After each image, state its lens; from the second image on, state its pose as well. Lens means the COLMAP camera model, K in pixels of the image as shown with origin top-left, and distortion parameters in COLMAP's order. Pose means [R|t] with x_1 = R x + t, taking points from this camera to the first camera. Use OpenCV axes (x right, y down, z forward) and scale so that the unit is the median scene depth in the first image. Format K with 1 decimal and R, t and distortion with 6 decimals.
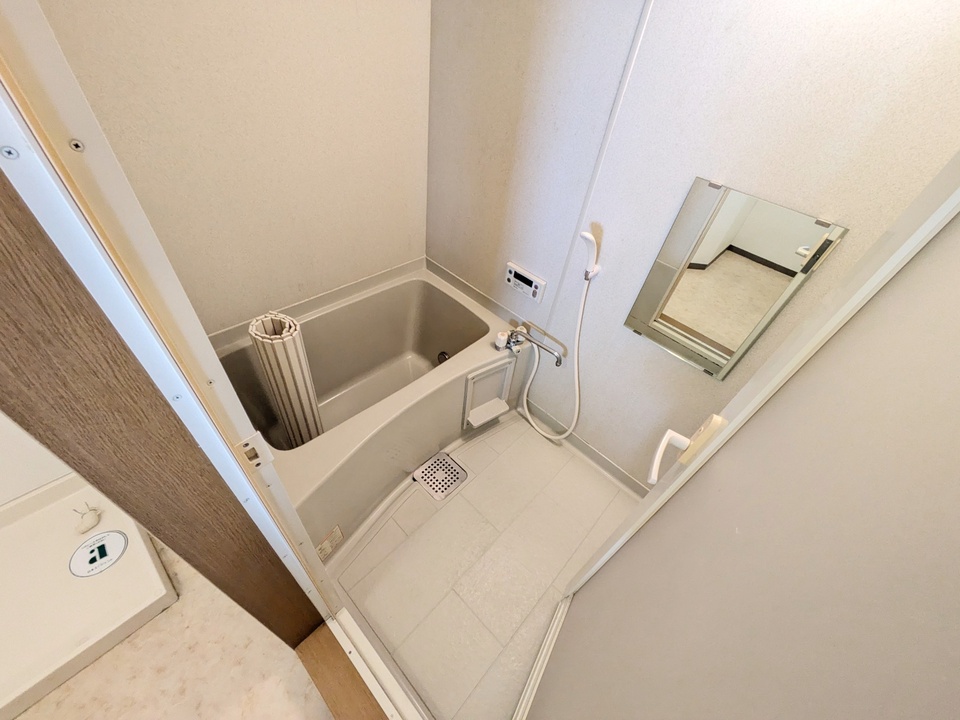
lens RADIAL K [[380.1, 0, 479.6], [0, 380.1, 359.9], [0, 0, 1]] dist [0.003203, 0.000297]
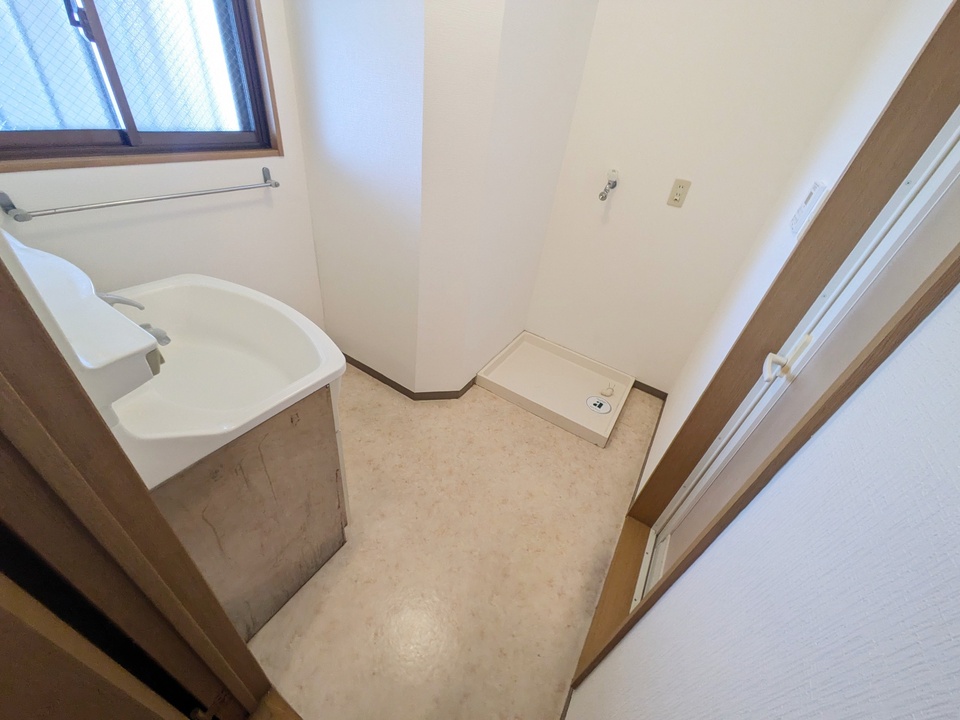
lens RADIAL K [[380.1, 0, 480.2], [0, 380.1, 361.1], [0, 0, 1]] dist [0.003203, 0.000297]
pose [[0.212367, 0.497678, -0.840962, 0.308390], [-0.746719, 0.637764, 0.188858, 0.516025], [0.630326, 0.587855, 0.507066, -0.413614]]
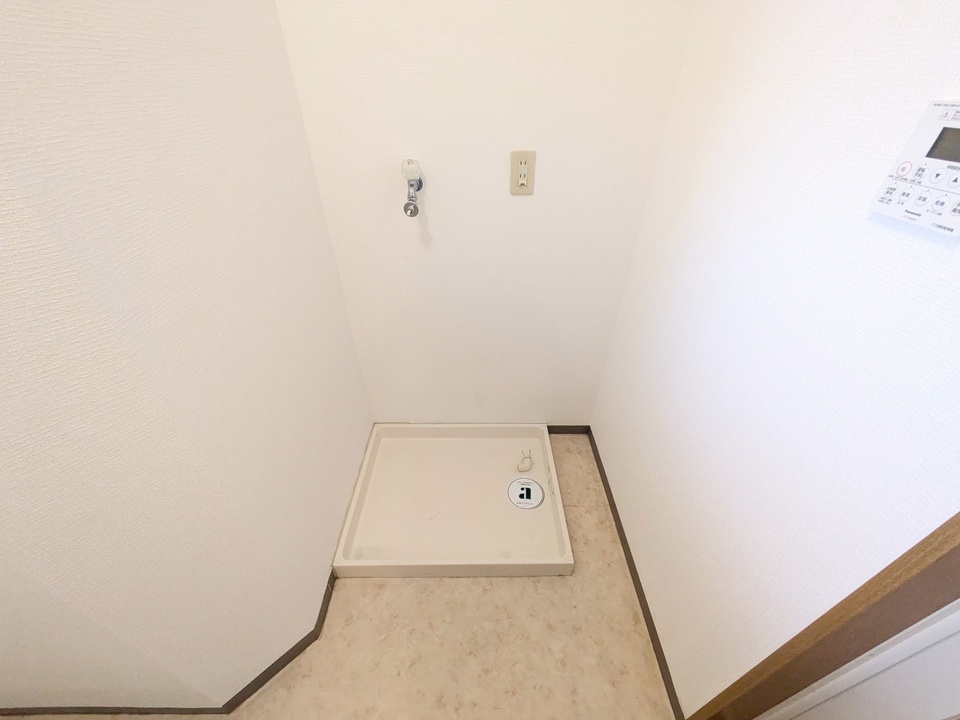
lens RADIAL K [[380.1, 0, 478.9], [0, 380.1, 358.9], [0, 0, 1]] dist [0.003203, 0.000297]
pose [[0.682620, 0.325811, -0.654124, -0.506303], [-0.441615, 0.897095, -0.014022, 0.232474], [0.582243, 0.298442, 0.756258, -0.152103]]
